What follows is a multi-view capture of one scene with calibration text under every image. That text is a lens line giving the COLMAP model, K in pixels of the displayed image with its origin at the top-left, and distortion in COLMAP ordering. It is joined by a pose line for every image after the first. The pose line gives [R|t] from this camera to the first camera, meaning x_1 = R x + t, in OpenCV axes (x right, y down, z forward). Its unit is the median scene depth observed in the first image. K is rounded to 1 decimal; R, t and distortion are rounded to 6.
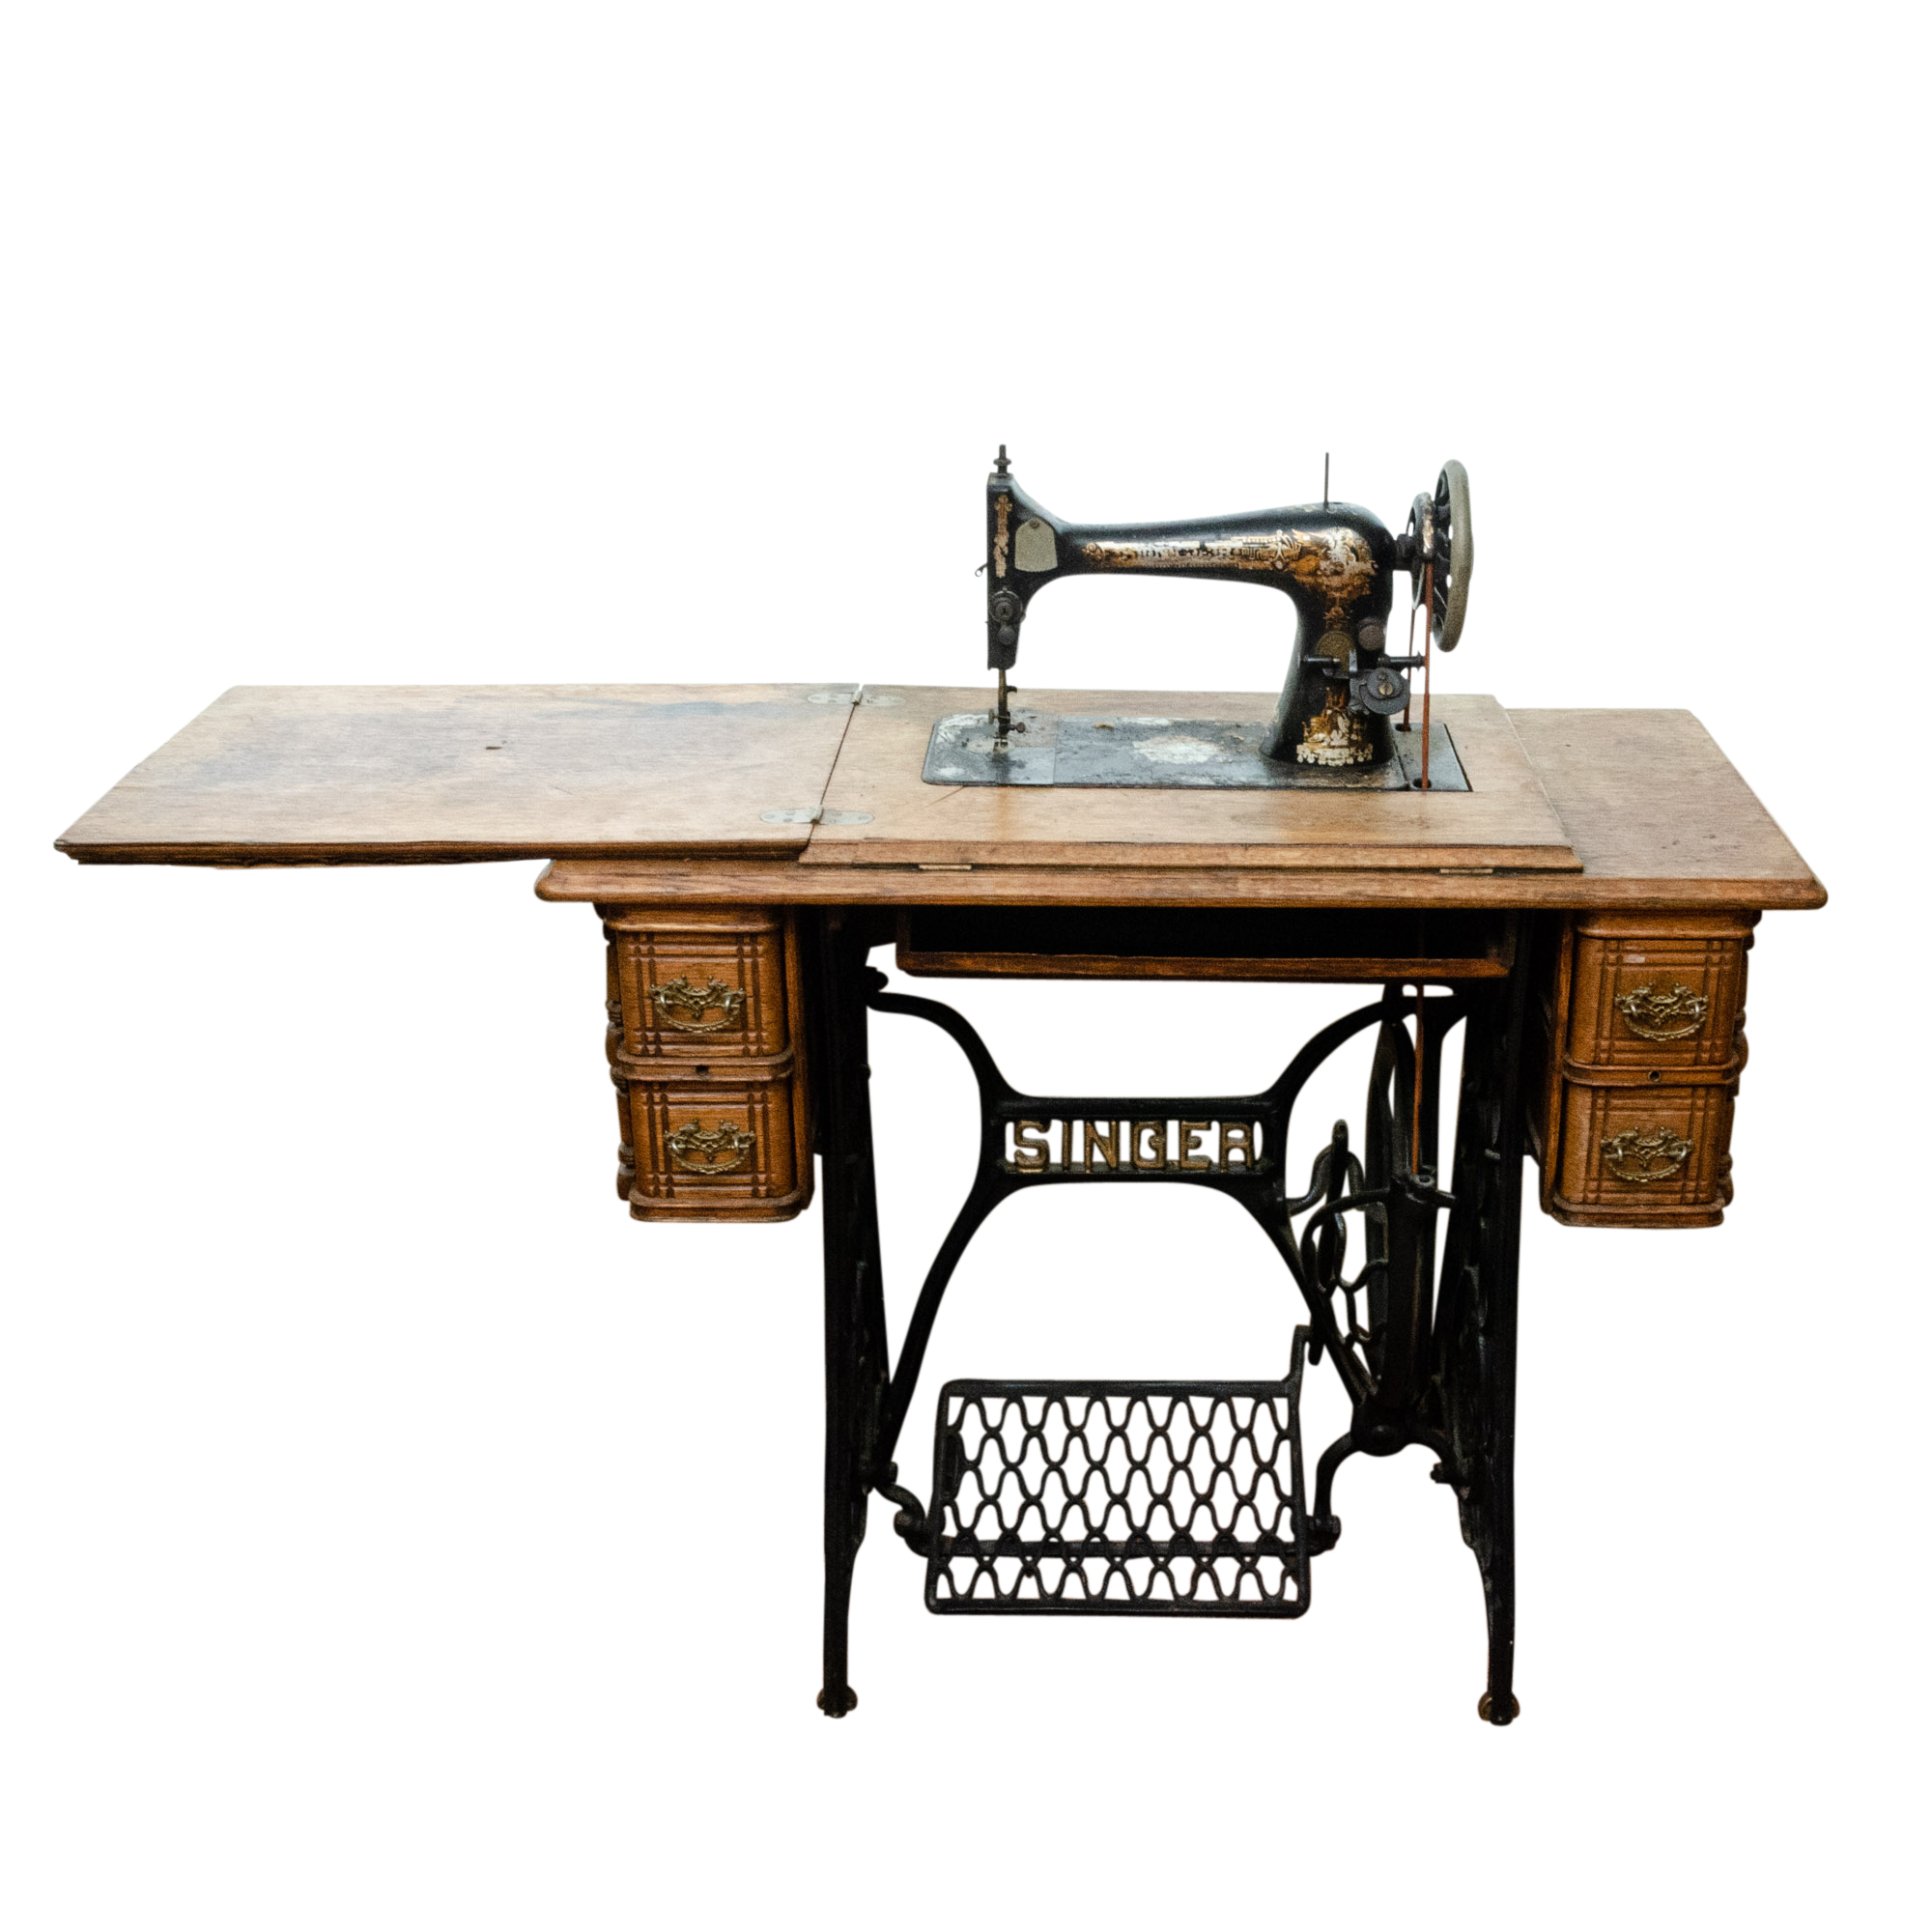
lens RADIAL K [[2534.2, 0, 1130.8], [0, 2534.2, 994.9], [0, 0, 1]] dist [-0.014280, 0.000000]
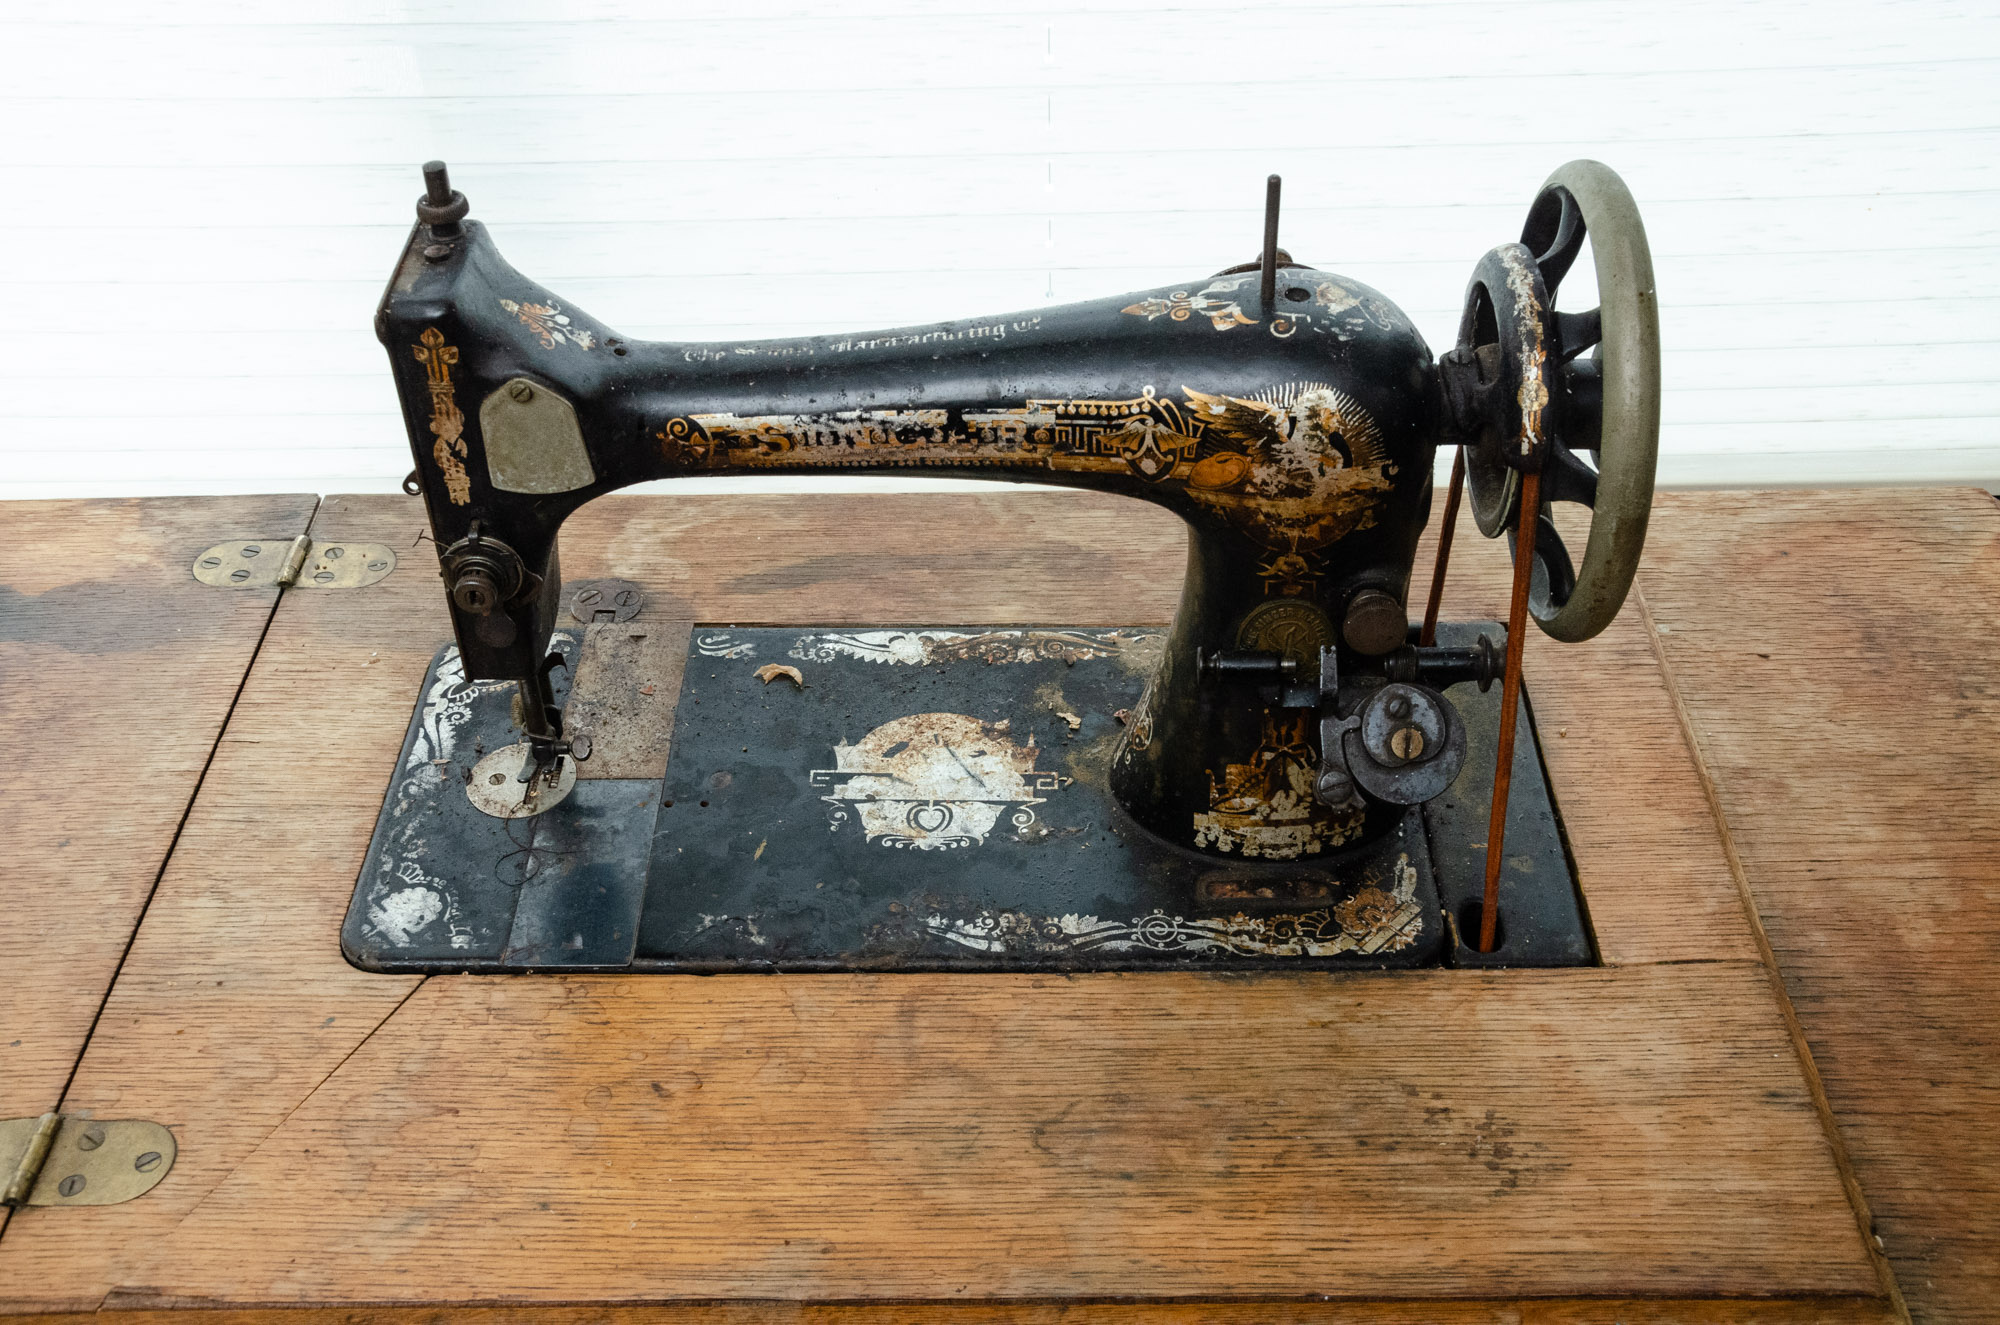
lens RADIAL K [[2137.2, 0, 1009.5], [0, 2137.2, 678.4], [0, 0, 1]] dist [0.020803, 0.000000]
pose [[0.999446, -0.017272, -0.028448, 0.045857], [0.024863, 0.955723, 0.293215, -0.237963], [0.022123, -0.293760, 0.955623, 0.669900]]
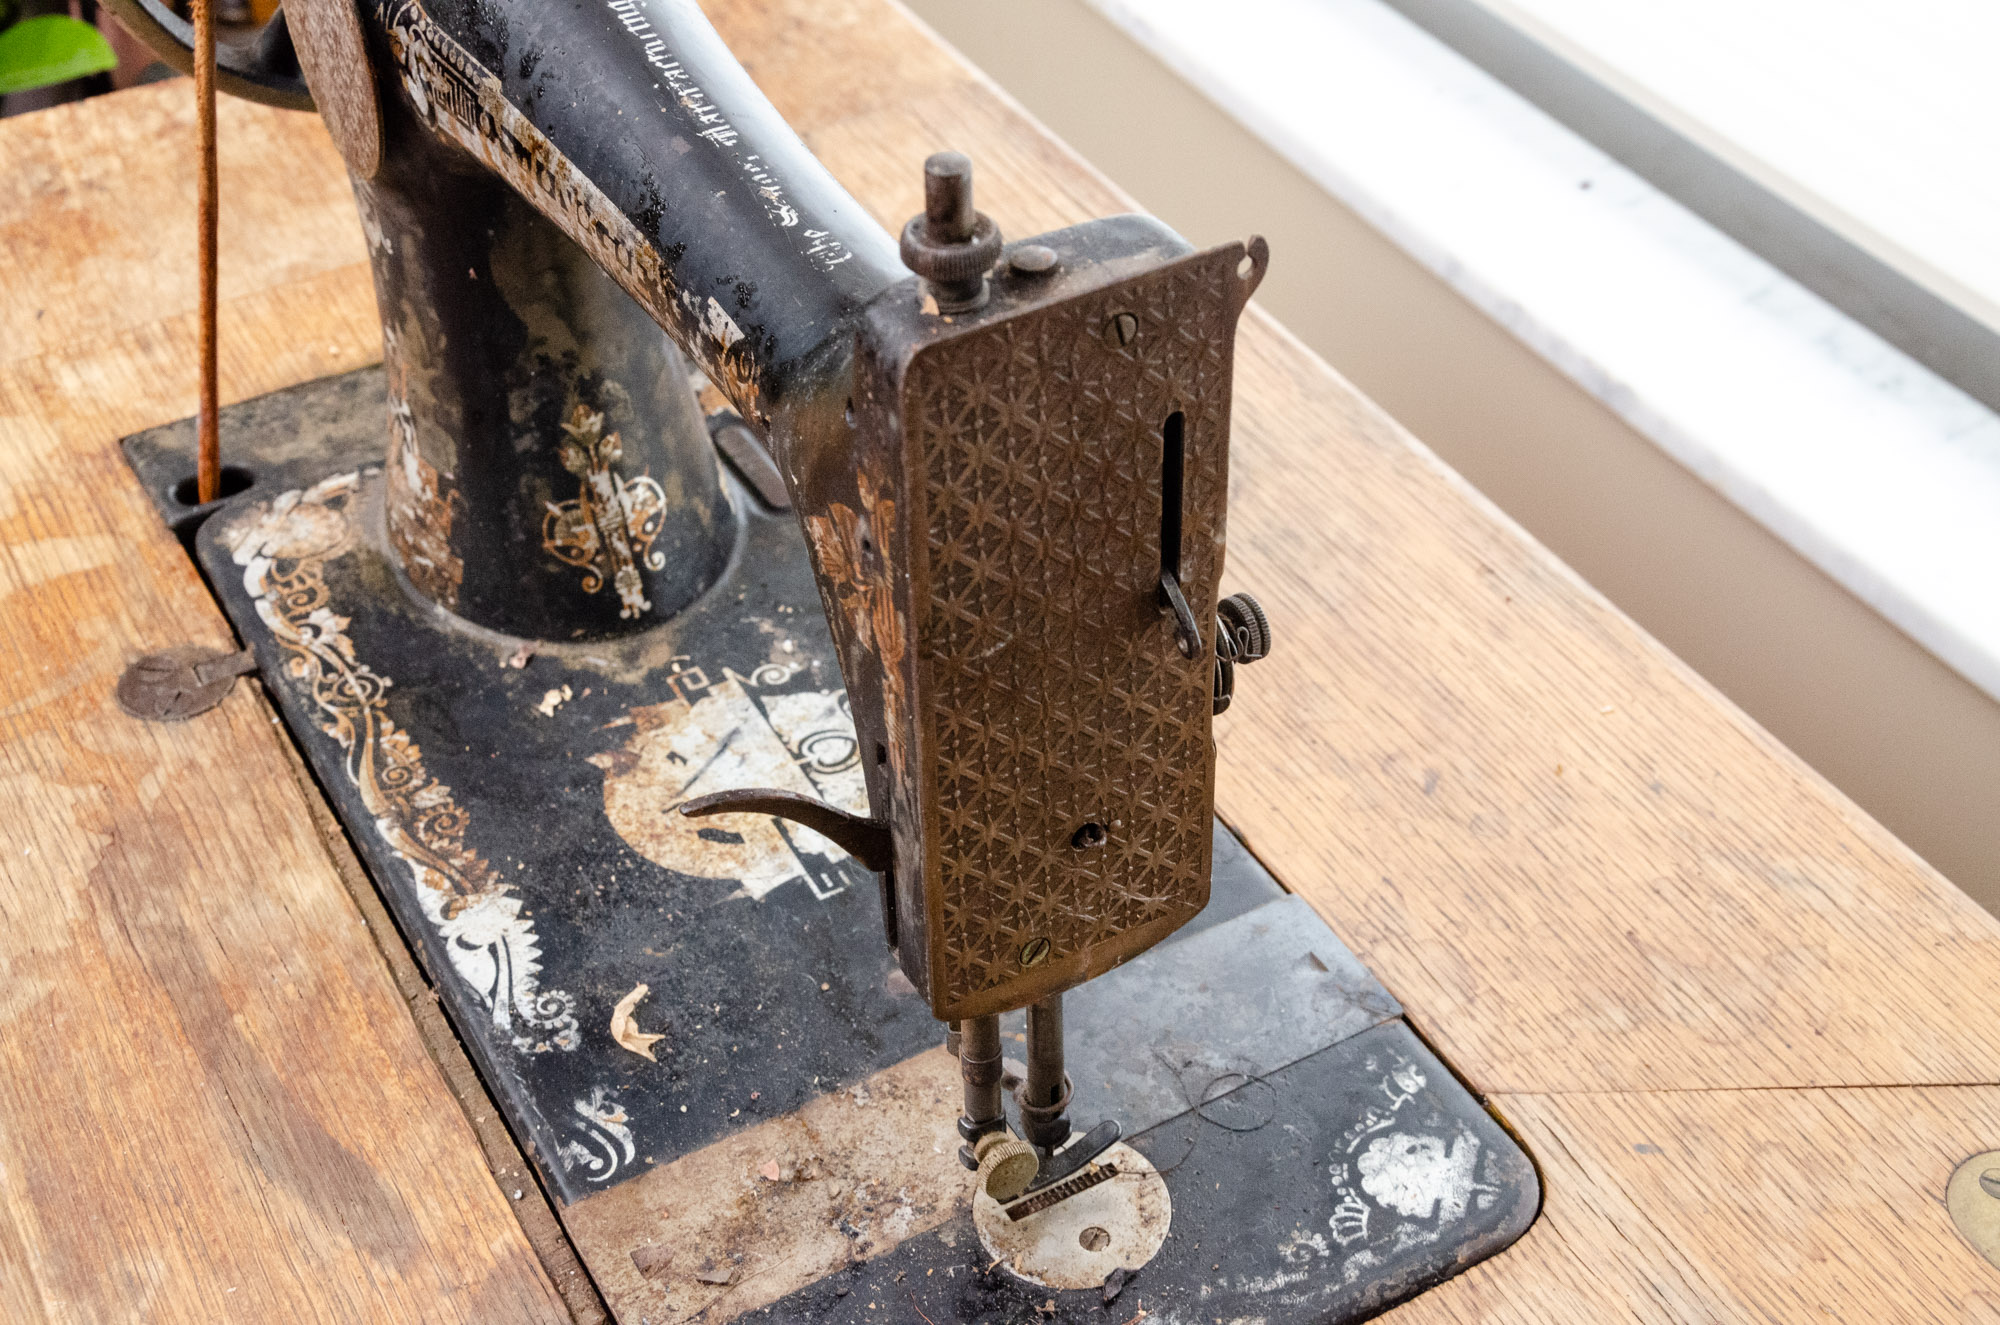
lens RADIAL K [[2731.0, 0, 986.1], [0, 2731.0, 672.6], [0, 0, 1]] dist [0.122682, 0.000000]
pose [[-0.487483, -0.564210, 0.666355, -0.214139], [0.362758, 0.563317, 0.742348, -0.351730], [-0.794209, 0.603607, -0.069936, 1.043117]]
